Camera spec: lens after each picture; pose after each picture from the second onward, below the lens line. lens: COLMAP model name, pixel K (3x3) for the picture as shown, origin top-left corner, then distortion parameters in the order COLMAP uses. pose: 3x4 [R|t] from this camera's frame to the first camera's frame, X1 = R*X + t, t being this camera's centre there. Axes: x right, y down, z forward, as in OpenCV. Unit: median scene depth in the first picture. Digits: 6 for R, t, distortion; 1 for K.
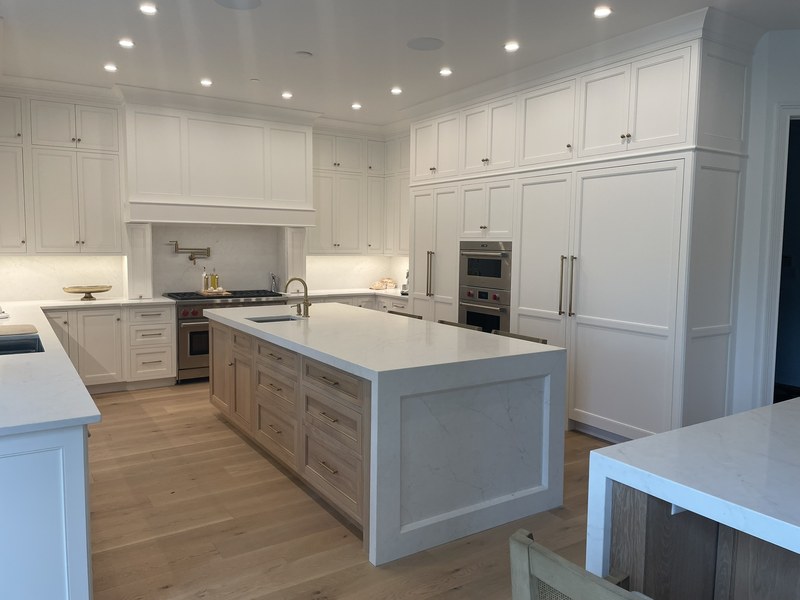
lens RADIAL K [[610.6, 0, 401.4], [0, 610.6, 298.3], [0, 0, 1]] dist [0.015622, 0.003418]
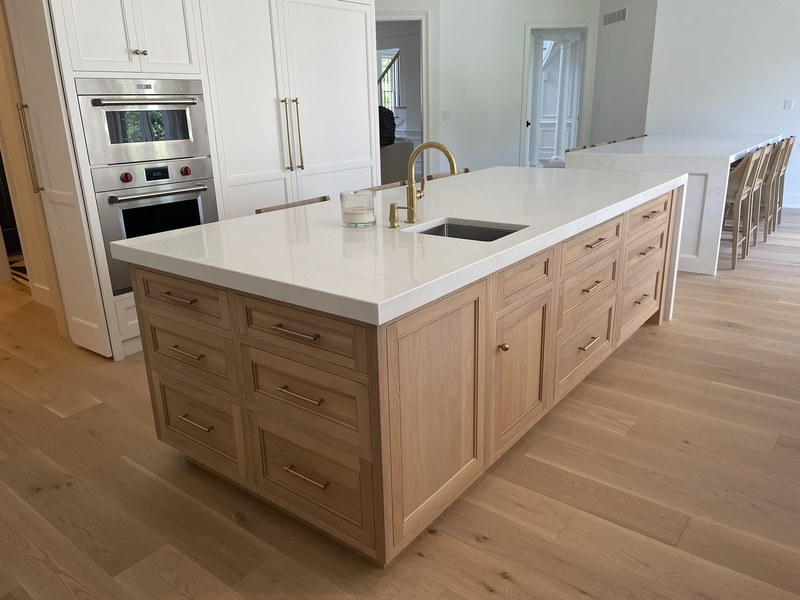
lens RADIAL K [[610.6, 0, 401.1], [0, 610.6, 299.9], [0, 0, 1]] dist [0.015622, 0.003418]
pose [[-0.334491, -0.300017, 0.893367, -0.572973], [0.106040, 0.929969, 0.352012, -0.083179], [-0.936414, 0.212478, -0.279253, 1.053738]]
